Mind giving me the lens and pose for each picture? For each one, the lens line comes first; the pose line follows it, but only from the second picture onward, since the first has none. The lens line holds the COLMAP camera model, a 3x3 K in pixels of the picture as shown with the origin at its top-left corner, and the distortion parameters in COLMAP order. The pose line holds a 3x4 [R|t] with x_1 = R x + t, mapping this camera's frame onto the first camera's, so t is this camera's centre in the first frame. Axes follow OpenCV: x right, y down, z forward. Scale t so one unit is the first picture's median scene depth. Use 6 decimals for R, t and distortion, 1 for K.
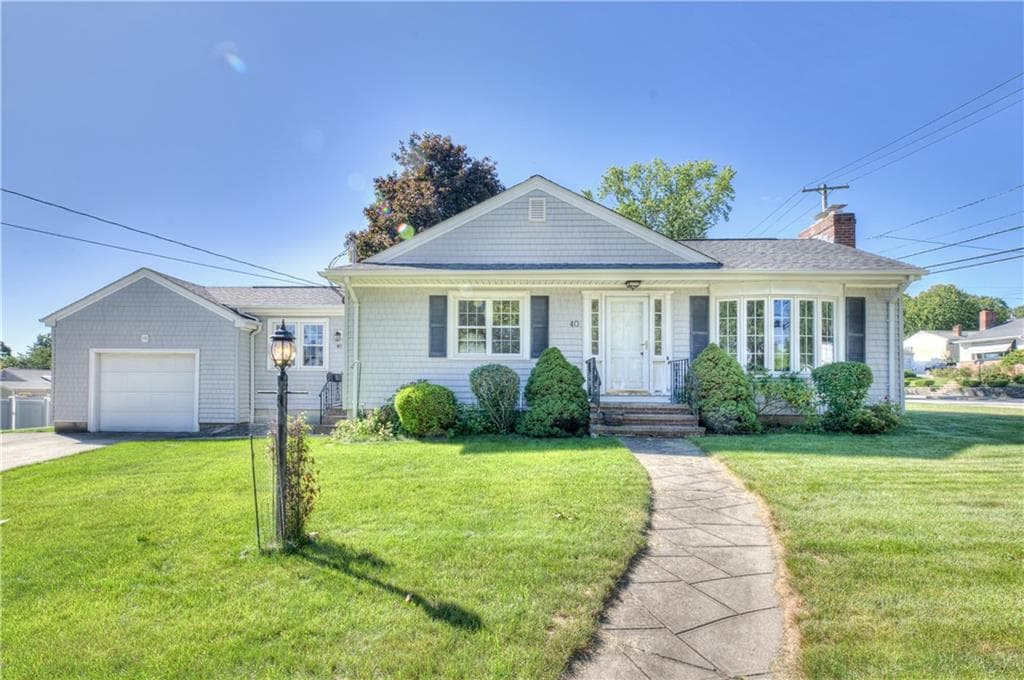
lens RADIAL K [[511.1, 0, 511.3], [0, 511.1, 372.3], [0, 0, 1]] dist [-0.002312, -0.000495]
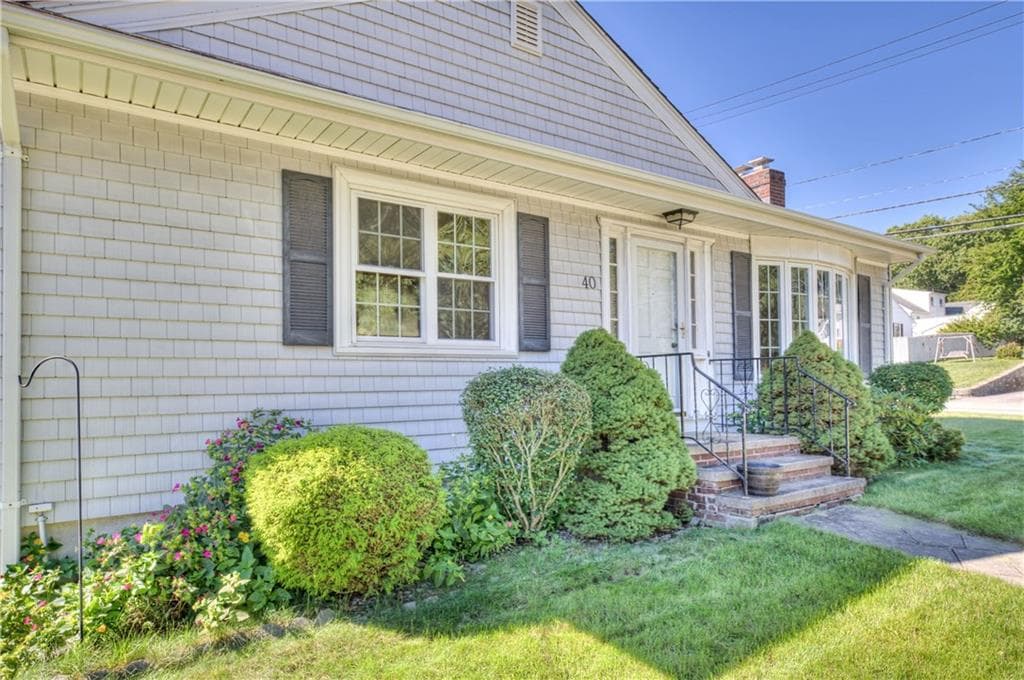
lens RADIAL K [[631.2, 0, 543.3], [0, 631.2, 364.1], [0, 0, 1]] dist [0.003930, 0.001400]
pose [[0.800832, -0.001226, 0.598887, -0.273191], [0.000336, 0.999999, 0.001598, -0.017116], [-0.598889, -0.001079, 0.800832, 0.539572]]
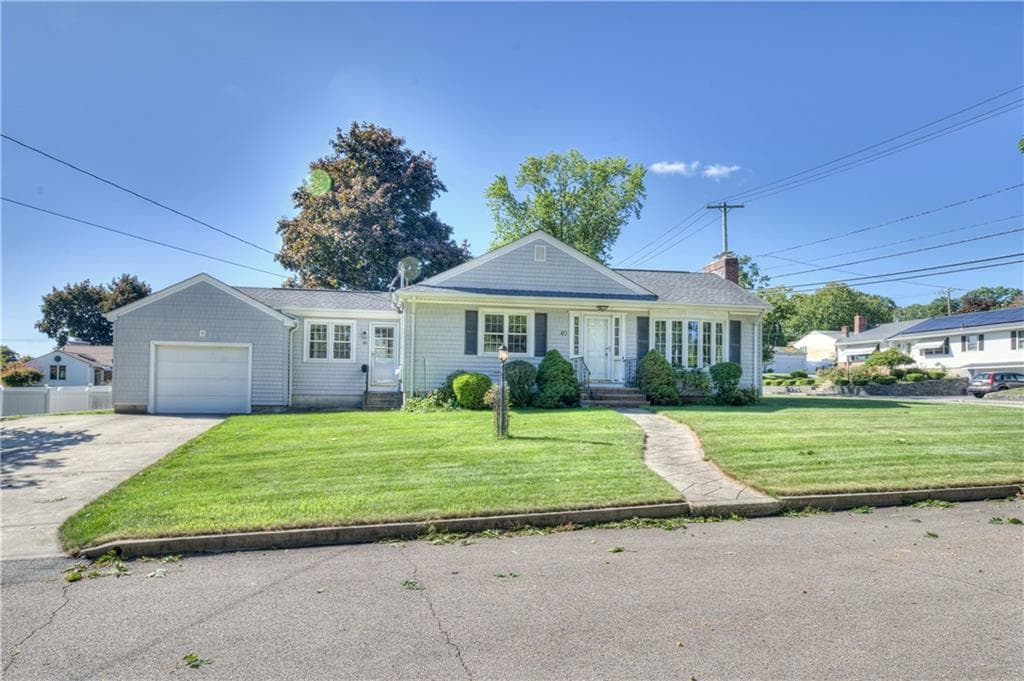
lens RADIAL K [[631.2, 0, 543.3], [0, 631.2, 364.6], [0, 0, 1]] dist [0.003930, 0.001400]
pose [[0.964571, 0.013608, 0.263471, -0.402713], [-0.011945, 0.999897, -0.007914, 0.009412], [-0.263552, 0.004487, 0.964635, -0.713554]]
